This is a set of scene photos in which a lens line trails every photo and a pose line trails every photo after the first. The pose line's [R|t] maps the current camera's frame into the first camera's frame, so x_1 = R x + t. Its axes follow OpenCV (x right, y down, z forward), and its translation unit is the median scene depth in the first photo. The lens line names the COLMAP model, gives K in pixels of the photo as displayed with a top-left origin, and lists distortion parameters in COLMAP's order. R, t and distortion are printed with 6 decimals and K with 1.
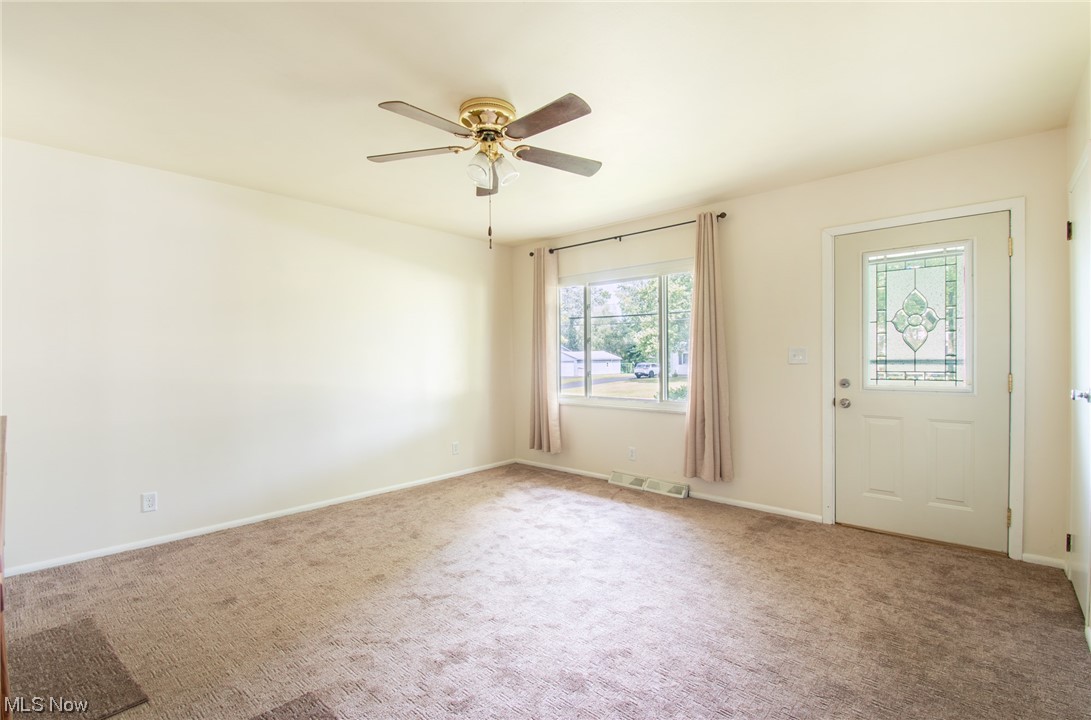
lens RADIAL K [[493.7, 0, 555.7], [0, 493.7, 356.7], [0, 0, 1]] dist [0.000455, -0.000271]
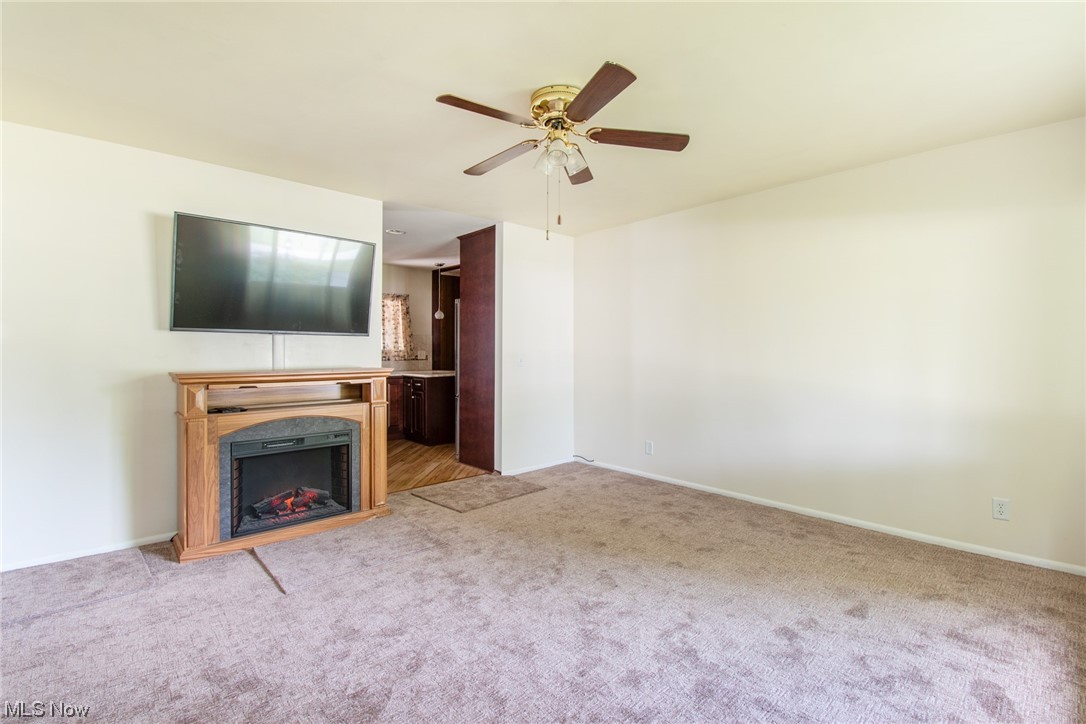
lens RADIAL K [[487.7, 0, 545.8], [0, 487.7, 356.7], [0, 0, 1]] dist [0.012466, -0.024177]
pose [[-0.107793, 0.020564, -0.993961, 0.574797], [-0.002736, 0.999776, 0.020981, -0.004662], [0.994170, 0.004981, -0.107712, 0.755216]]
